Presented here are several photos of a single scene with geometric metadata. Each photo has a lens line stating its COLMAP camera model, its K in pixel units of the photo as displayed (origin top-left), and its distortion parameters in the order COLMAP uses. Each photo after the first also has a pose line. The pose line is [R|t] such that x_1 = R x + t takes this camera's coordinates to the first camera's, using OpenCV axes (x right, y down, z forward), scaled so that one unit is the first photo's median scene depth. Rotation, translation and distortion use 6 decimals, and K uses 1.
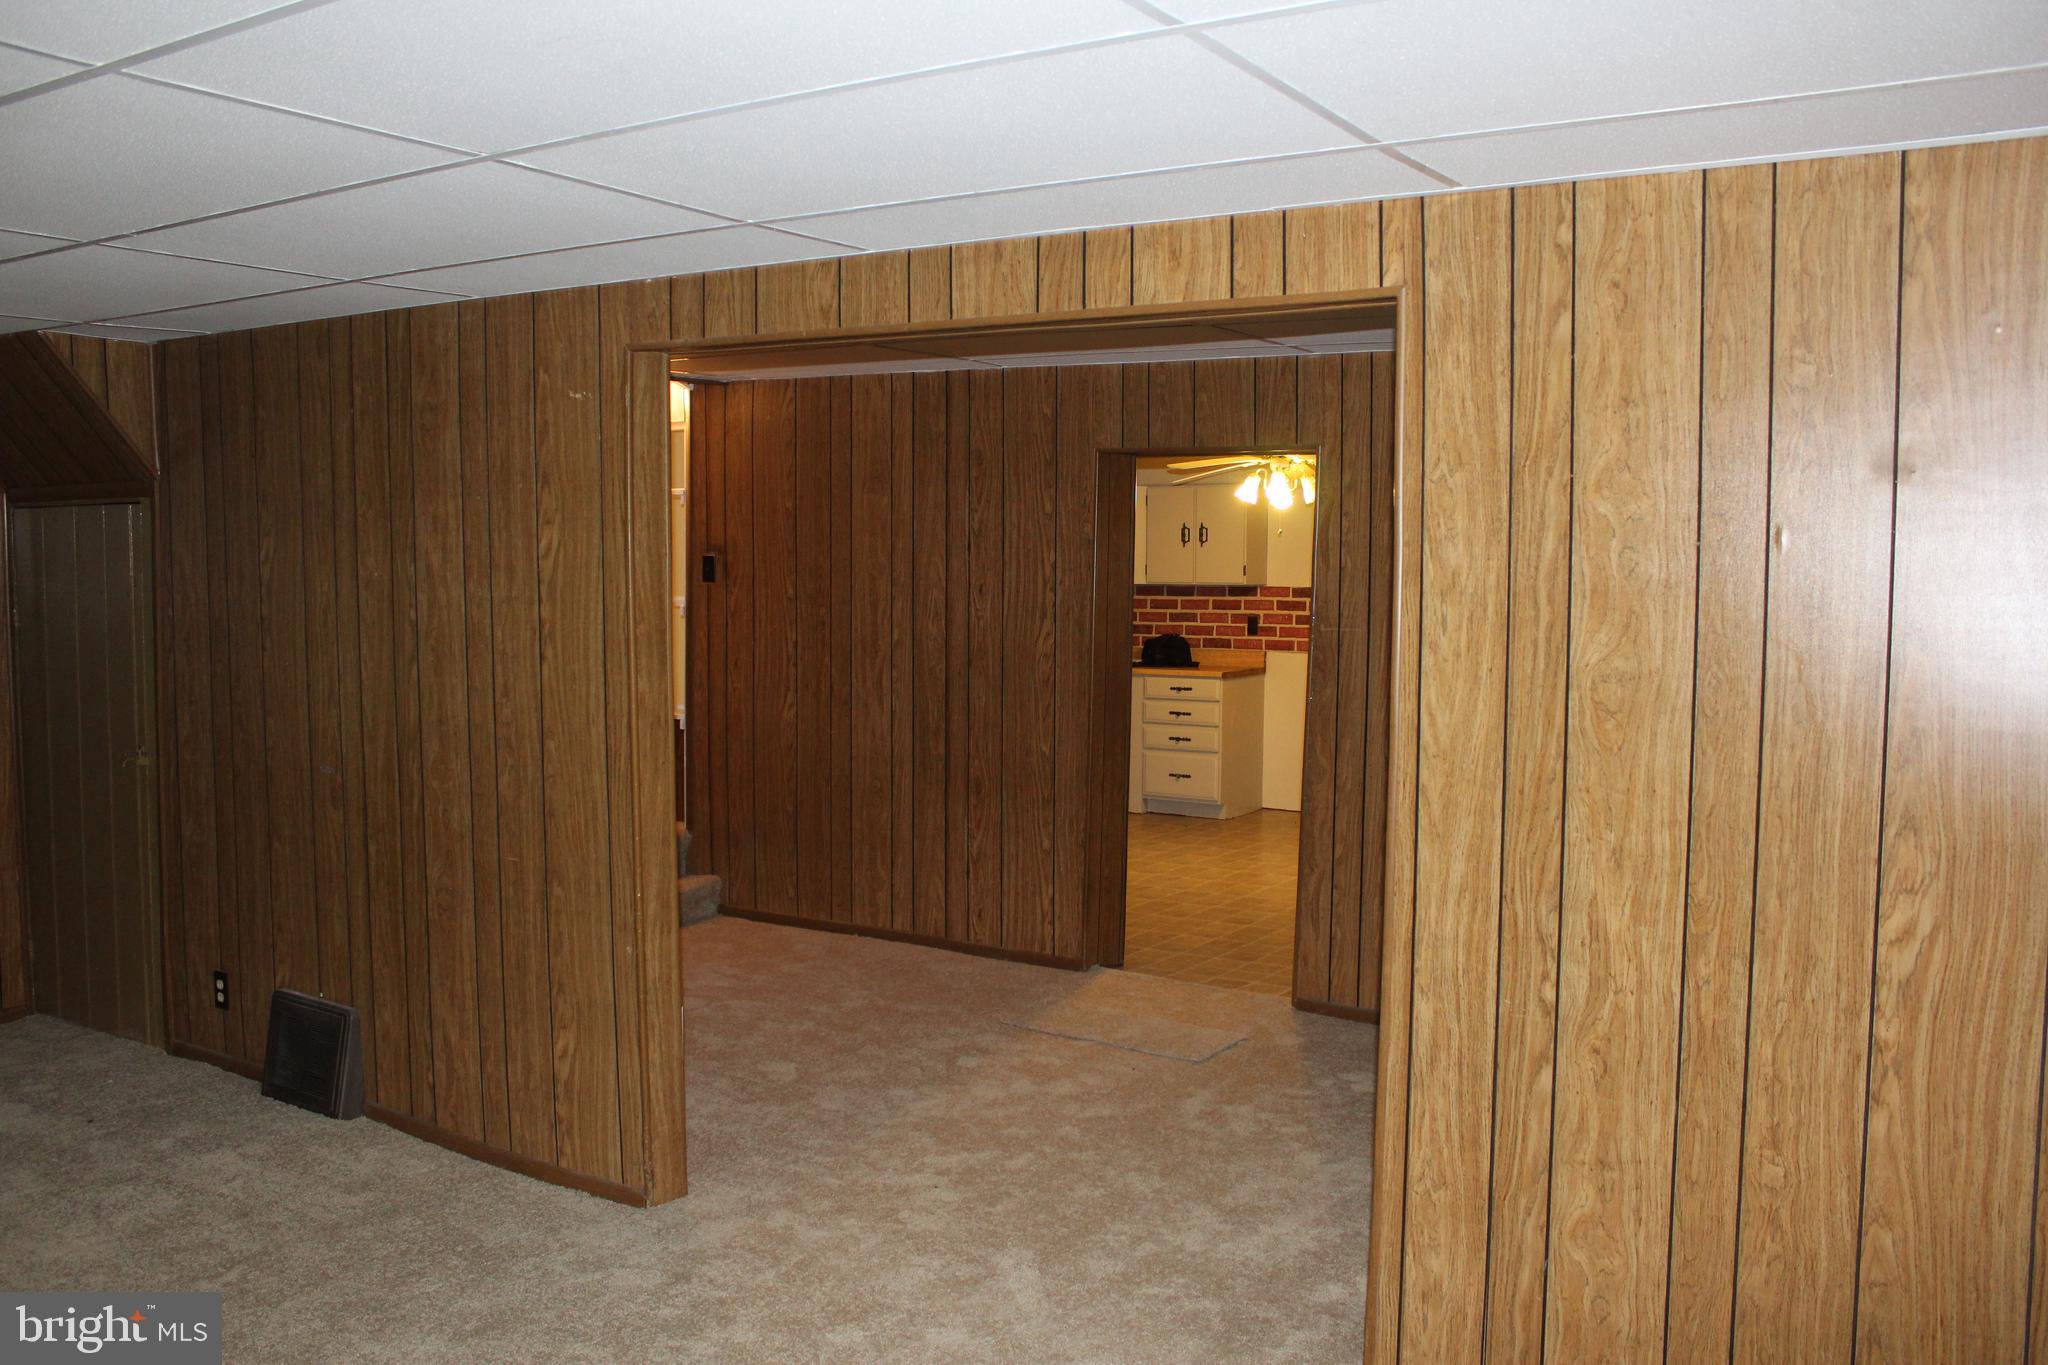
lens RADIAL K [[1727.6, 0, 1037.5], [0, 1727.6, 690.4], [0, 0, 1]] dist [-0.167430, 0.148935]
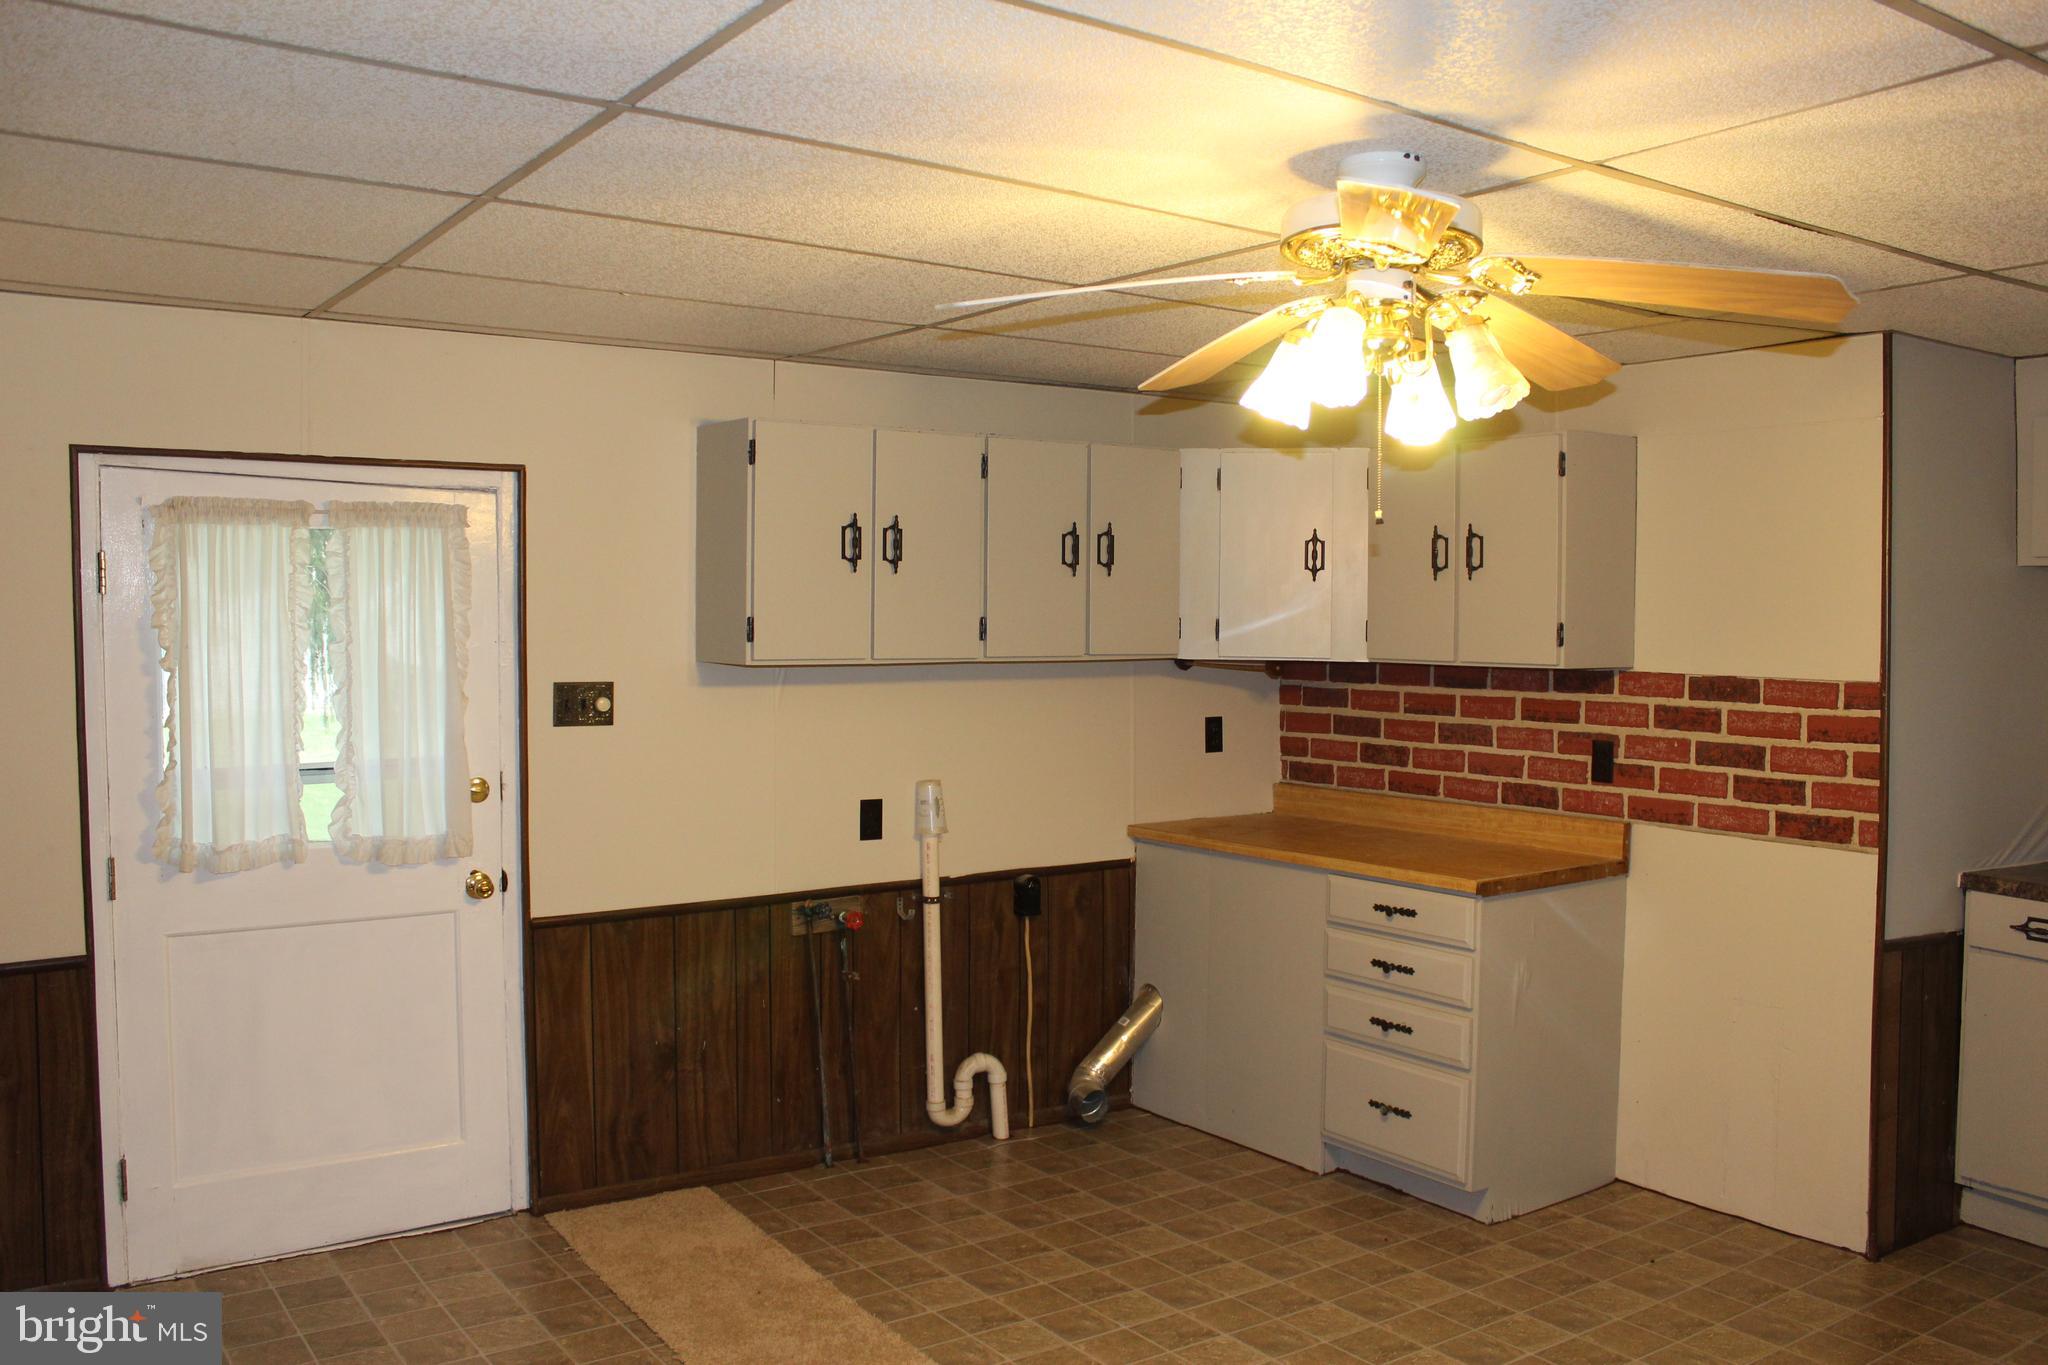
lens RADIAL K [[1727.6, 0, 1037.5], [0, 1727.6, 690.4], [0, 0, 1]] dist [-0.167430, 0.148935]
pose [[0.922288, 0.018845, -0.386043, 0.525302], [-0.027576, 0.999474, -0.017091, -0.146240], [0.385518, 0.026408, 0.922322, 1.819377]]
